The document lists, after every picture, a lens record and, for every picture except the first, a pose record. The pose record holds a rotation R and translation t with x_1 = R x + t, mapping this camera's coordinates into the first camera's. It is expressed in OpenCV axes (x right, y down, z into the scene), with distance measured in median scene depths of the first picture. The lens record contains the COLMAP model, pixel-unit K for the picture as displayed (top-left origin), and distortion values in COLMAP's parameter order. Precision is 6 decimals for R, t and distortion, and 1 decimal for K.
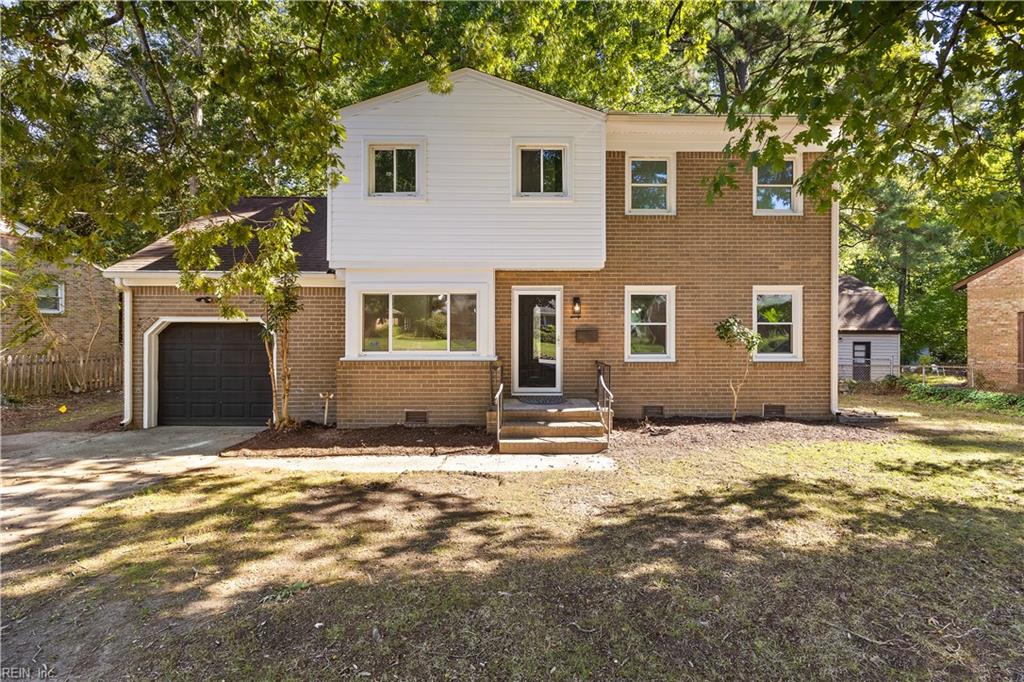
lens RADIAL K [[486.1, 0, 521.1], [0, 486.1, 336.5], [0, 0, 1]] dist [0.011426, 0.000362]
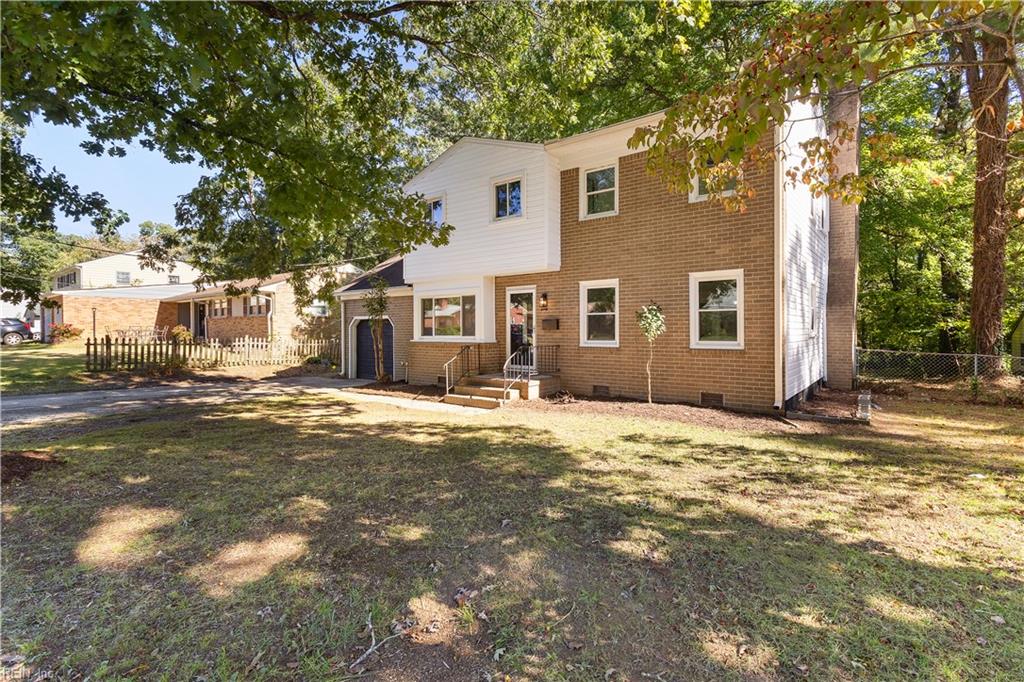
lens RADIAL K [[486.1, 0, 521.1], [0, 486.1, 336.5], [0, 0, 1]] dist [0.011426, 0.000362]
pose [[0.778302, 0.004635, -0.627873, 0.861149], [-0.000444, 0.999977, 0.006831, 0.020512], [0.627890, -0.005038, 0.778286, -0.001873]]
